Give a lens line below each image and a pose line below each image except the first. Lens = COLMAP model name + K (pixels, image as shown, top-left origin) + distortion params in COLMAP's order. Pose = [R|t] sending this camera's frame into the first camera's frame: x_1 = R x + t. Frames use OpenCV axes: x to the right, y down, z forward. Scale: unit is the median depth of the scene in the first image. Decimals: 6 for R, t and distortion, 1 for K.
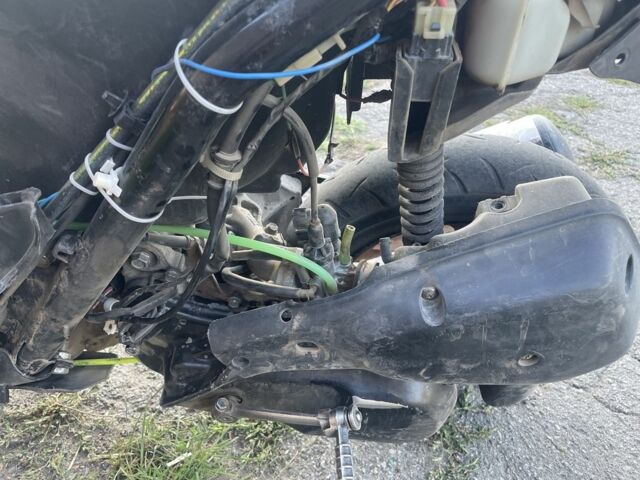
lens RADIAL K [[466.7, 0, 320.0], [0, 466.7, 240.0], [0, 0, 1]] dist [0.067387, -0.083743]
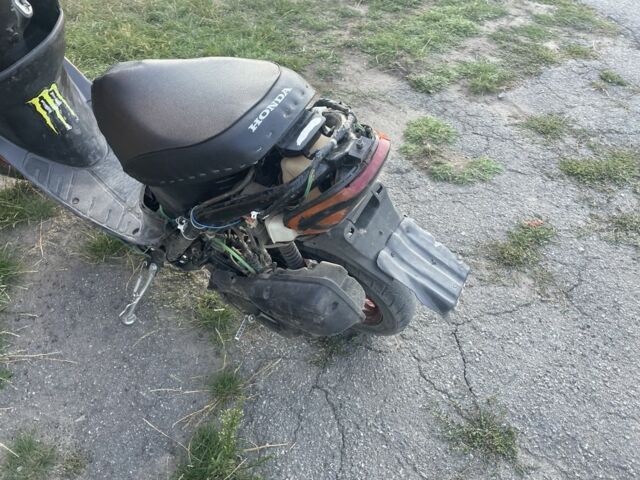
lens RADIAL K [[466.7, 0, 320.0], [0, 466.7, 240.0], [0, 0, 1]] dist [0.067387, -0.083743]
pose [[0.877129, 0.324127, -0.354383, 1.320347], [-0.240447, 0.935143, 0.260177, -0.915486], [0.415729, -0.142998, 0.898176, -1.315677]]
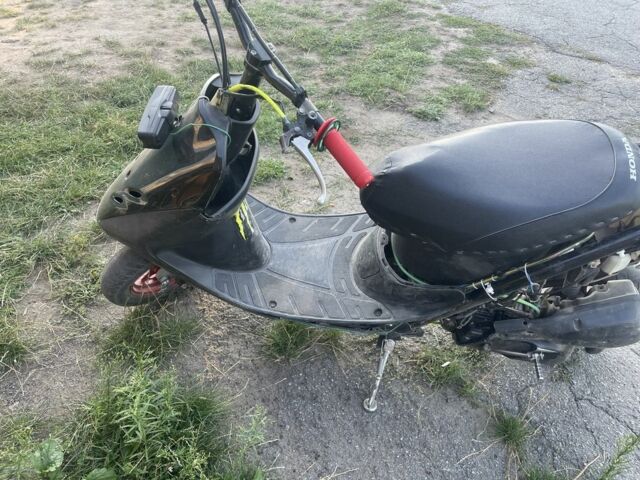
lens RADIAL K [[466.7, 0, 320.0], [0, 466.7, 240.0], [0, 0, 1]] dist [0.067387, -0.083743]
pose [[0.994948, 0.039268, -0.092398, -1.096925], [-0.023927, 0.986561, 0.161631, -0.809093], [0.097503, -0.158604, 0.982516, -1.998136]]
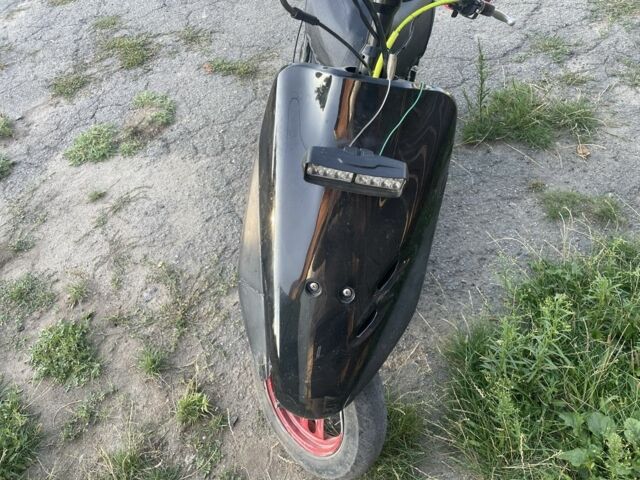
lens RADIAL K [[502.7, 0, 320.0], [0, 502.7, 240.0], [0, 0, 1]] dist [0.013894, 0.001595]
pose [[0.080797, -0.808038, 0.583564, -3.670154], [0.636630, 0.492327, 0.593562, -2.144018], [-0.766925, 0.323556, 0.554199, -0.405463]]
